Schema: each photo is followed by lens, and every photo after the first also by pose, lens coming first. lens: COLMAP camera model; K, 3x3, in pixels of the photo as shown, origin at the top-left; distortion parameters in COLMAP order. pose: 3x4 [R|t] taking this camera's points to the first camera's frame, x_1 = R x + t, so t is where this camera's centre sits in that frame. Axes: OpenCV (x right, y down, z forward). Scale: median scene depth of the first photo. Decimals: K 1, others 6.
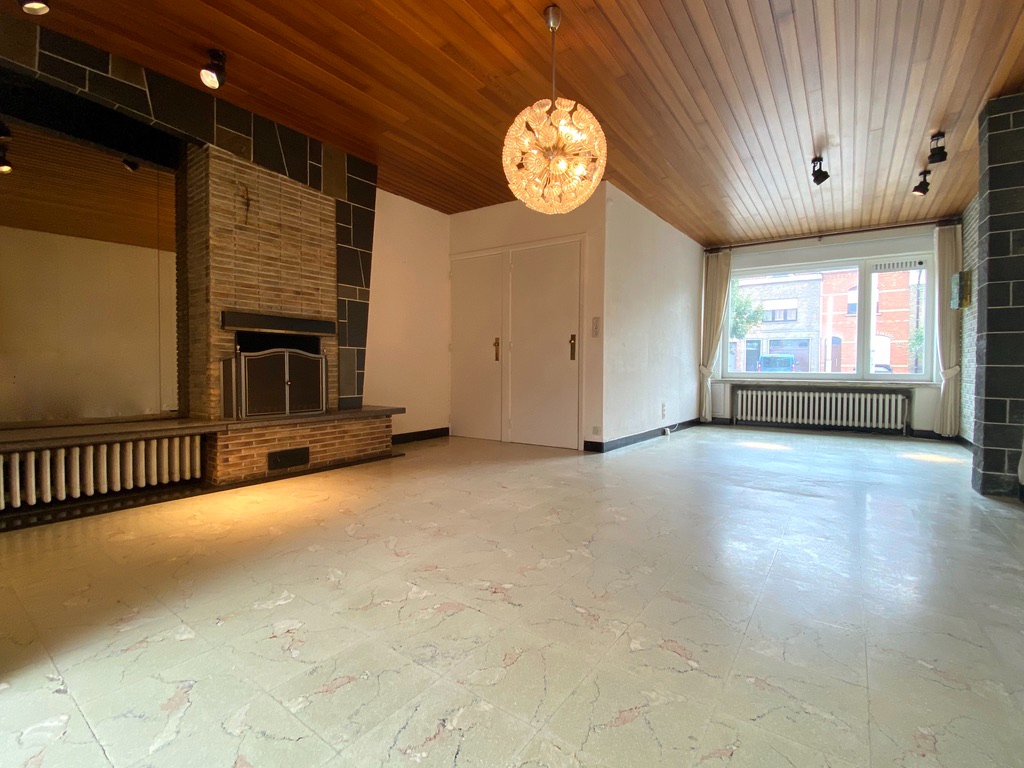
lens RADIAL K [[455.5, 0, 513.4], [0, 455.5, 379.6], [0, 0, 1]] dist [0.022081, -0.021223]
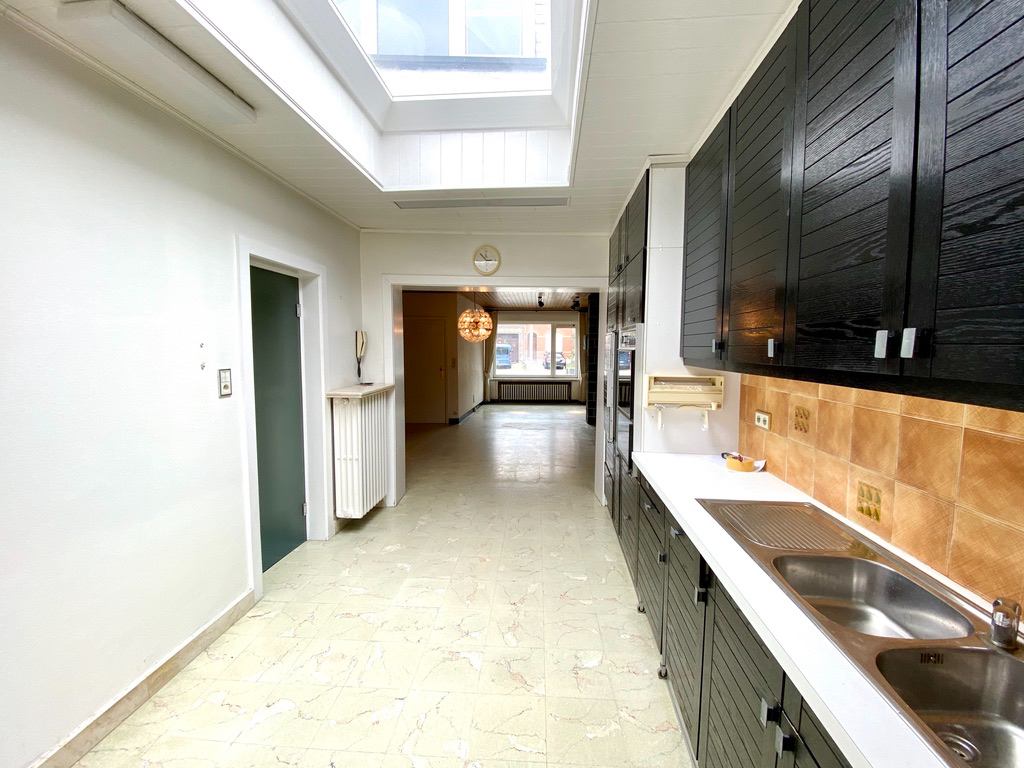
lens RADIAL K [[412.4, 0, 512.0], [0, 412.4, 384.0], [0, 0, 1]] dist [0.000791, 0.000031]
pose [[0.843727, -0.051187, 0.534326, -0.700158], [0.016585, 0.997454, 0.069364, -0.172111], [-0.536516, -0.049662, 0.842428, -0.846544]]
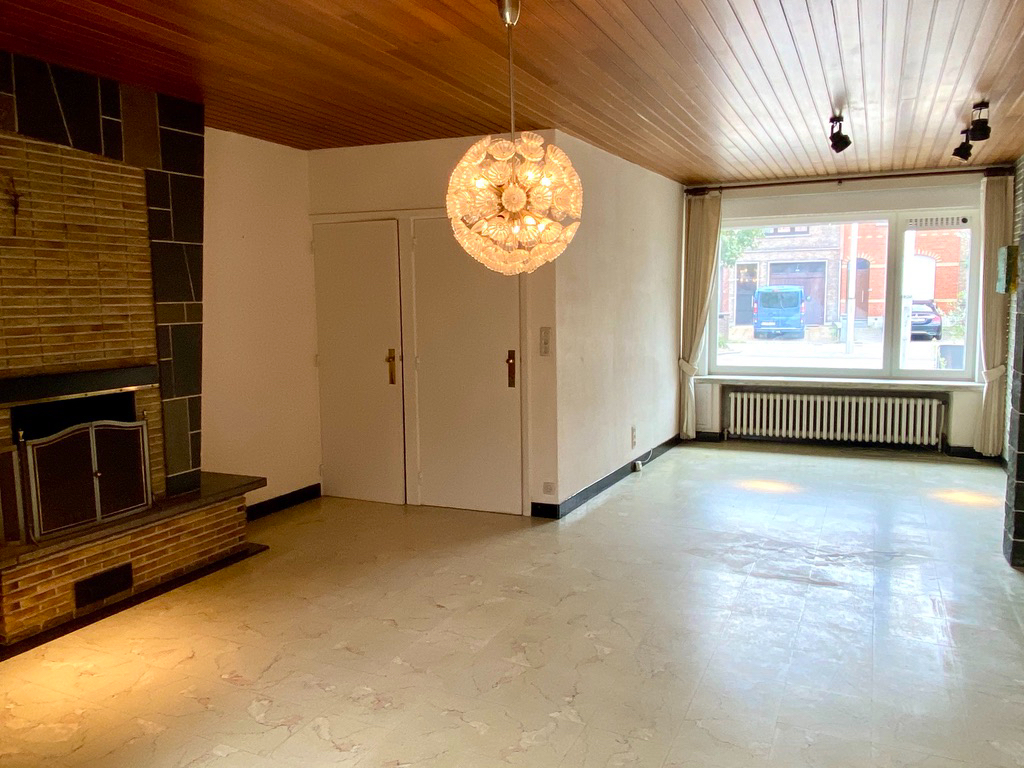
lens RADIAL K [[761.4, 0, 508.7], [0, 761.4, 376.5], [0, 0, 1]] dist [0.067874, -0.085442]
pose [[0.982838, -0.037007, 0.180719, -0.096782], [0.022886, 0.996564, 0.079606, -0.181580], [-0.183044, -0.074104, 0.980308, -0.154680]]
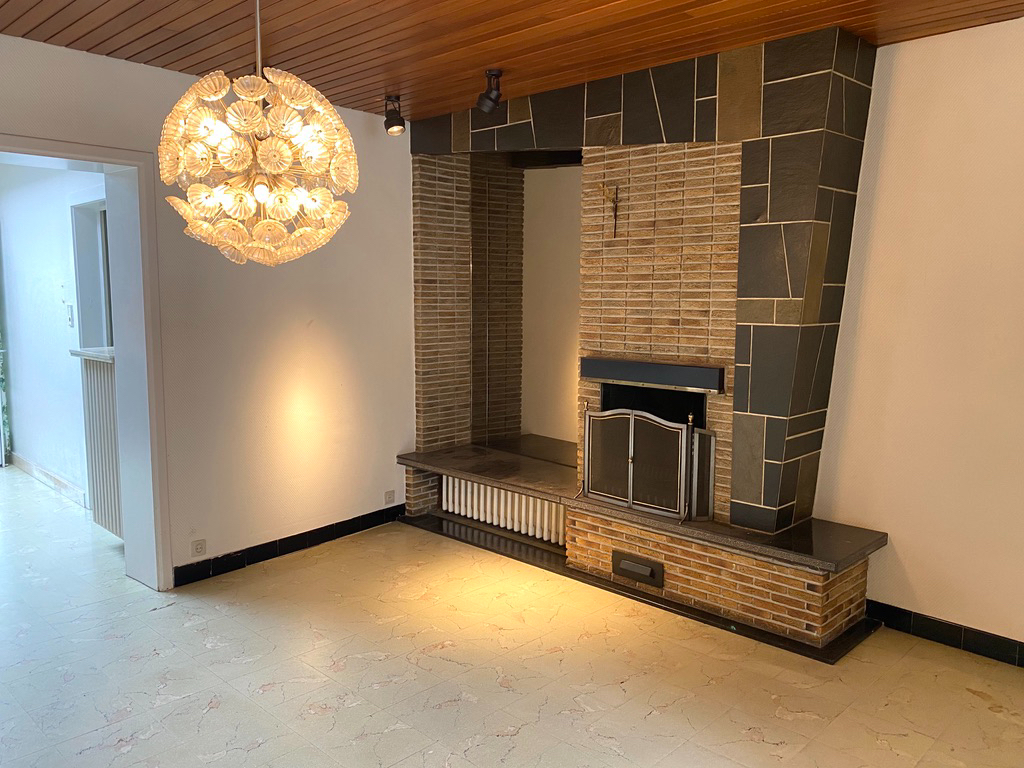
lens RADIAL K [[791.1, 0, 517.0], [0, 791.1, 383.8], [0, 0, 1]] dist [0.074742, -0.151419]
pose [[-0.133905, 0.110719, -0.984790, 0.606267], [-0.030279, 0.992818, 0.115739, -0.210601], [0.990531, 0.045317, -0.129591, 0.866828]]
